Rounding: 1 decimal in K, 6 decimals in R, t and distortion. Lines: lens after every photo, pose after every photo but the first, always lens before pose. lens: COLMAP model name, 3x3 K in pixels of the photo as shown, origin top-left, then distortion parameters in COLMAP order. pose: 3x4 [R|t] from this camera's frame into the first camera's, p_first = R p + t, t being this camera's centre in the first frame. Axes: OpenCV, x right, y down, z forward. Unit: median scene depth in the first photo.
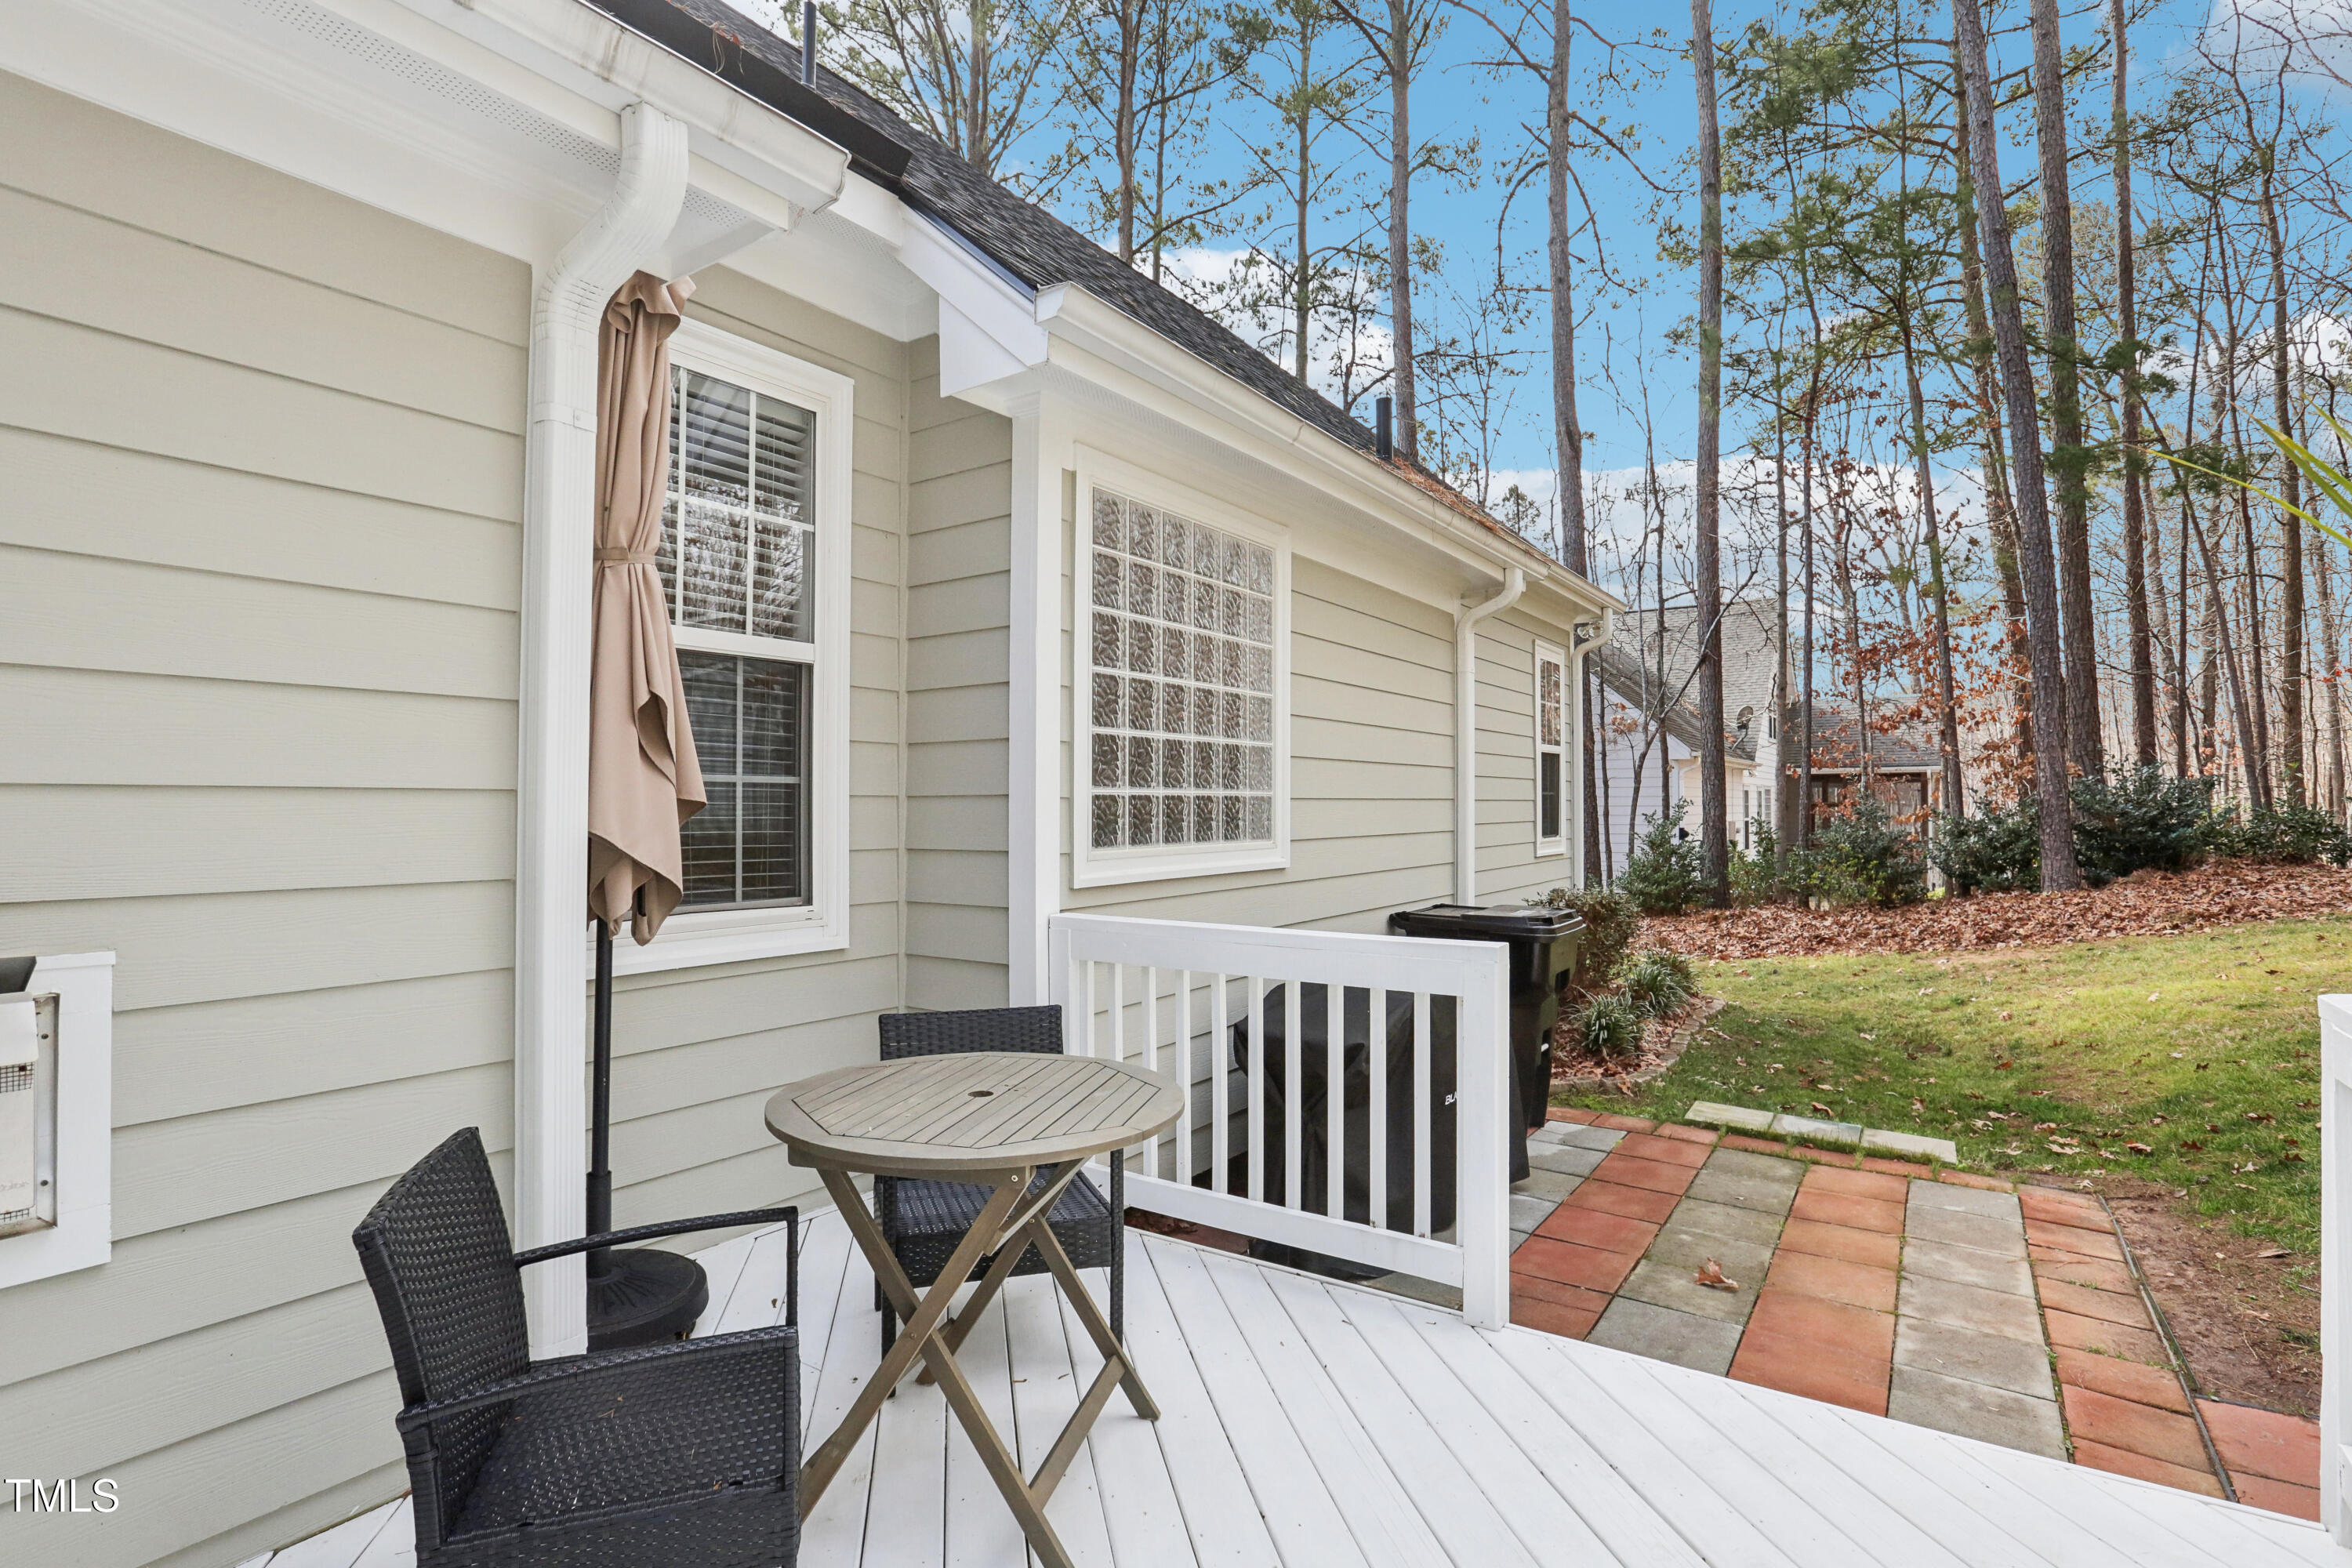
lens RADIAL K [[1133.5, 0, 1183.7], [0, 1133.5, 792.0], [0, 0, 1]] dist [-0.059920, 0.014730]
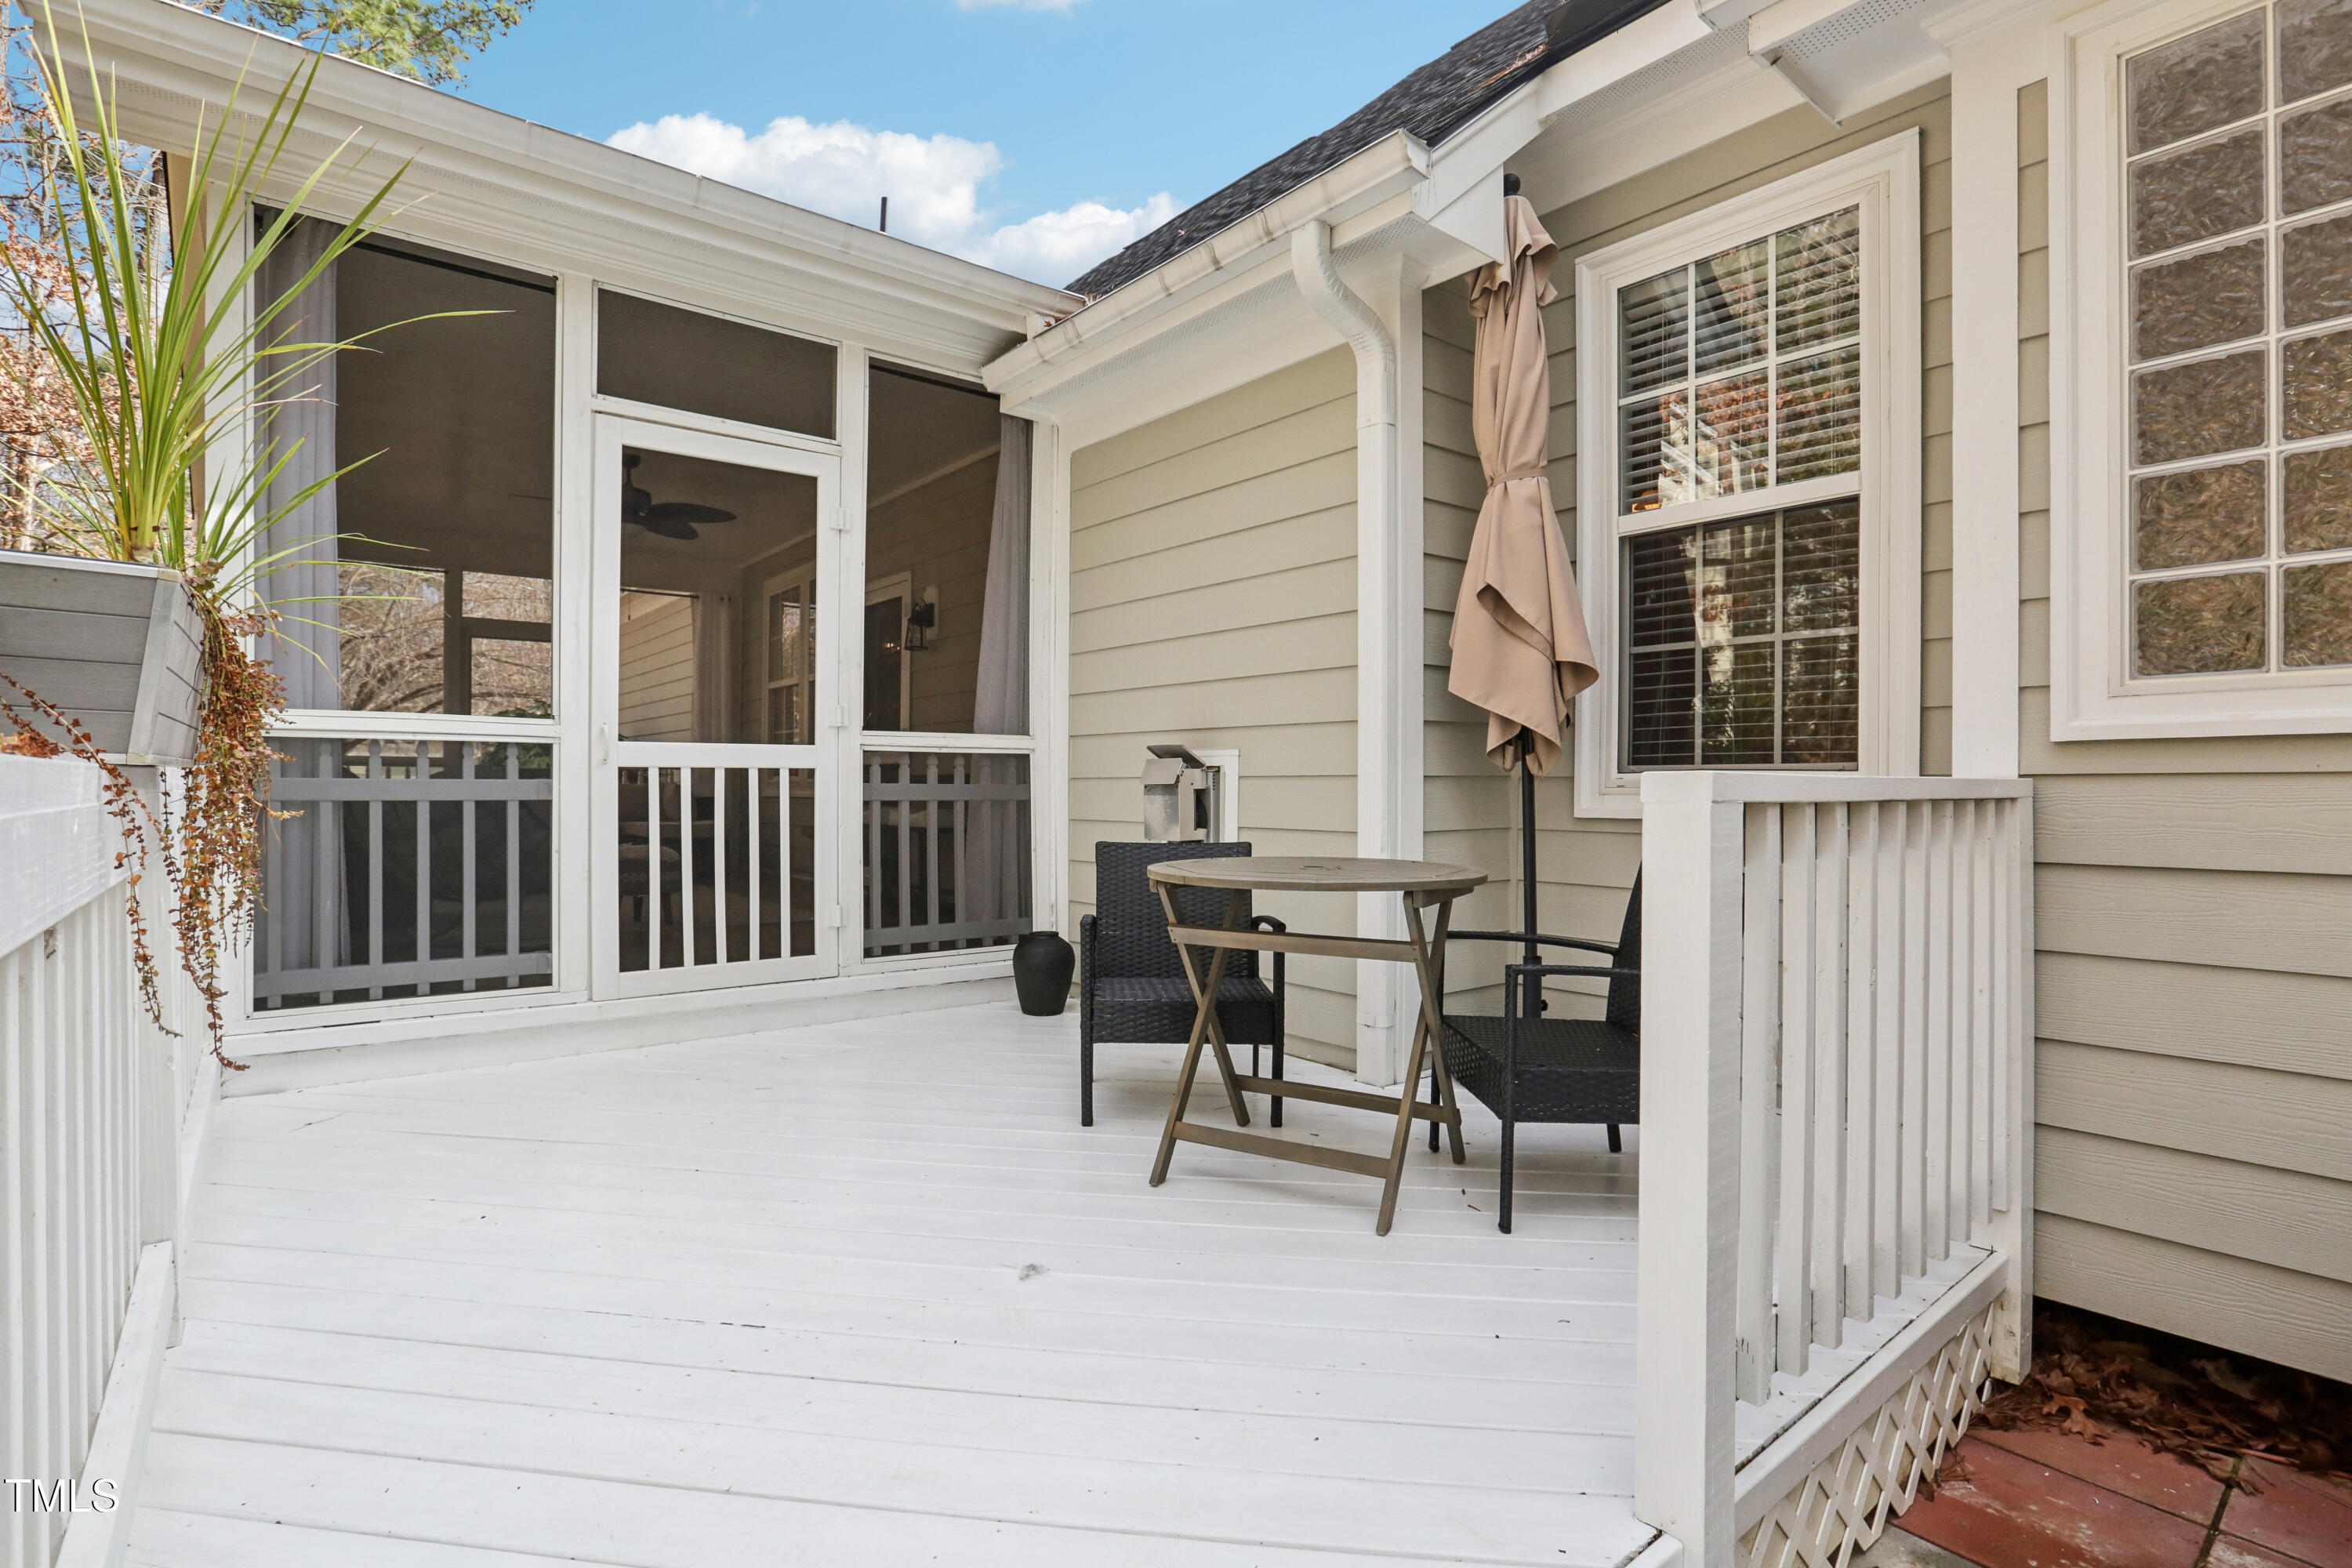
lens RADIAL K [[1133.5, 0, 1134.6], [0, 1133.5, 784.8], [0, 0, 1]] dist [-0.059920, 0.014730]
pose [[-0.309114, -0.002021, -0.951023, 0.574869], [0.005756, 0.999975, -0.003996, 0.096775], [0.951008, -0.006710, -0.309095, 0.643758]]
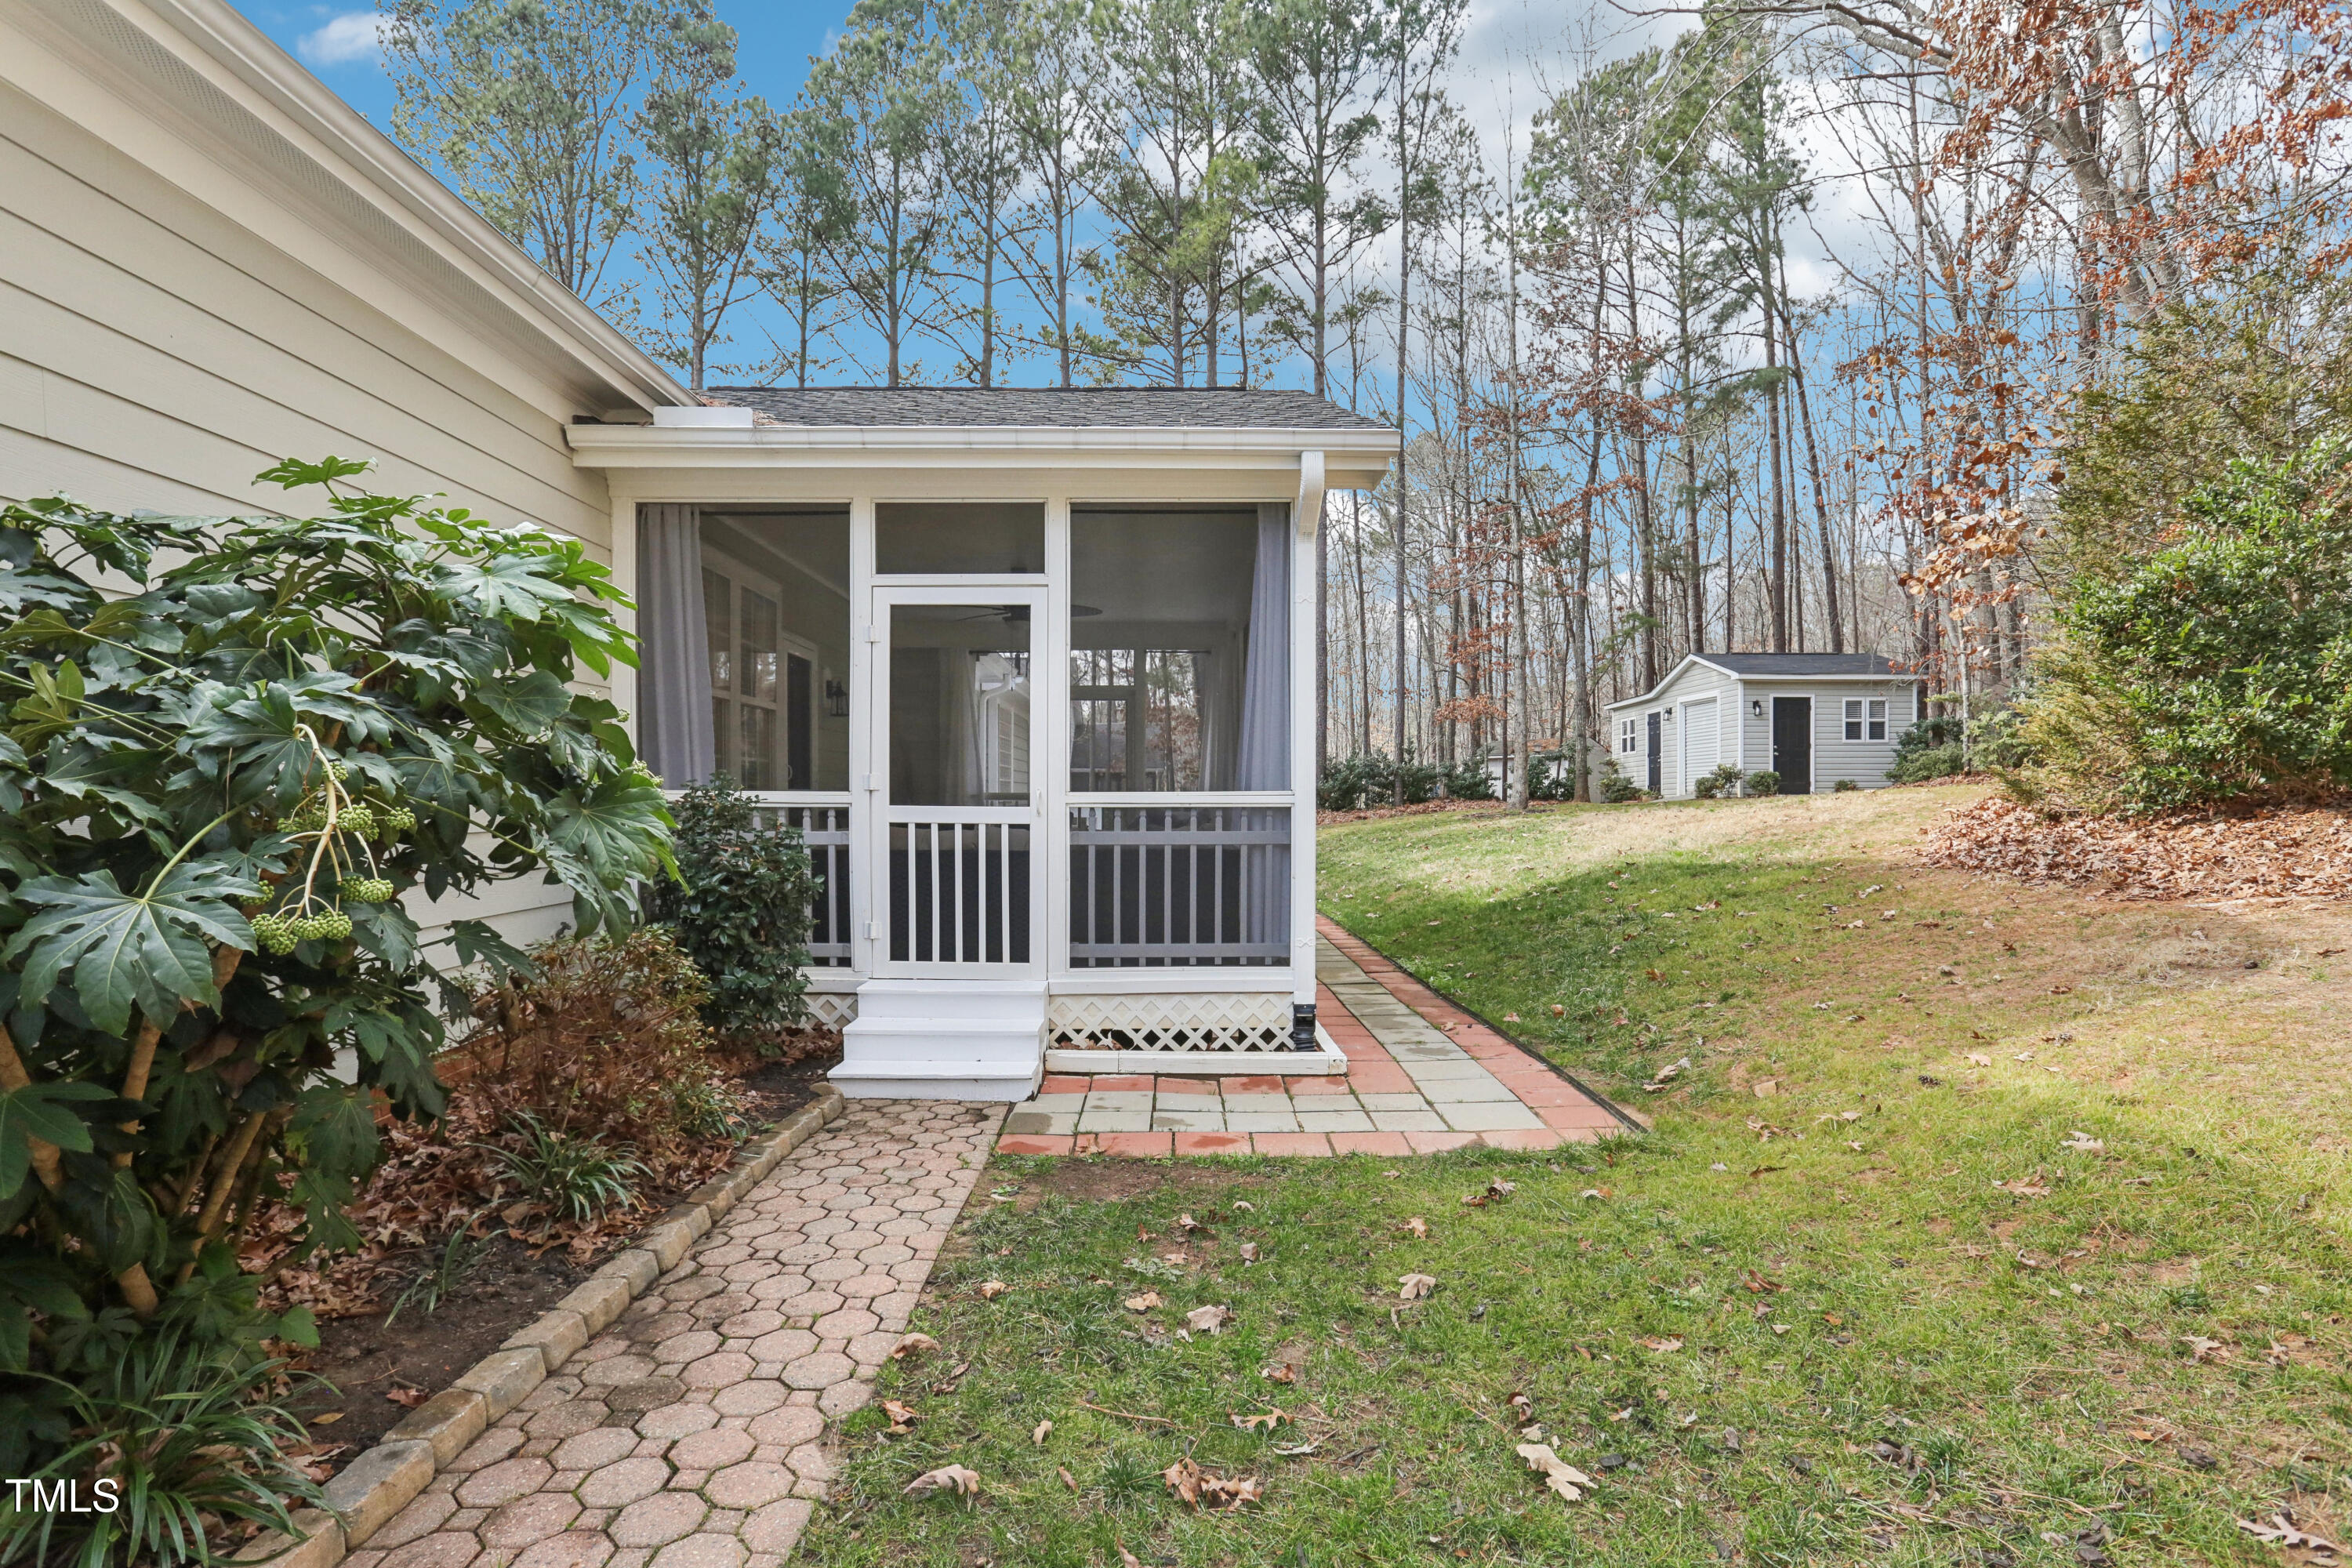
lens RADIAL K [[1133.5, 0, 1192.0], [0, 1133.5, 796.7], [0, 0, 1]] dist [-0.059920, 0.014730]
pose [[-0.837606, -0.005195, -0.546250, 0.258739], [0.002743, 0.999902, -0.013714, 0.062713], [0.546268, -0.012985, -0.837510, 1.348005]]
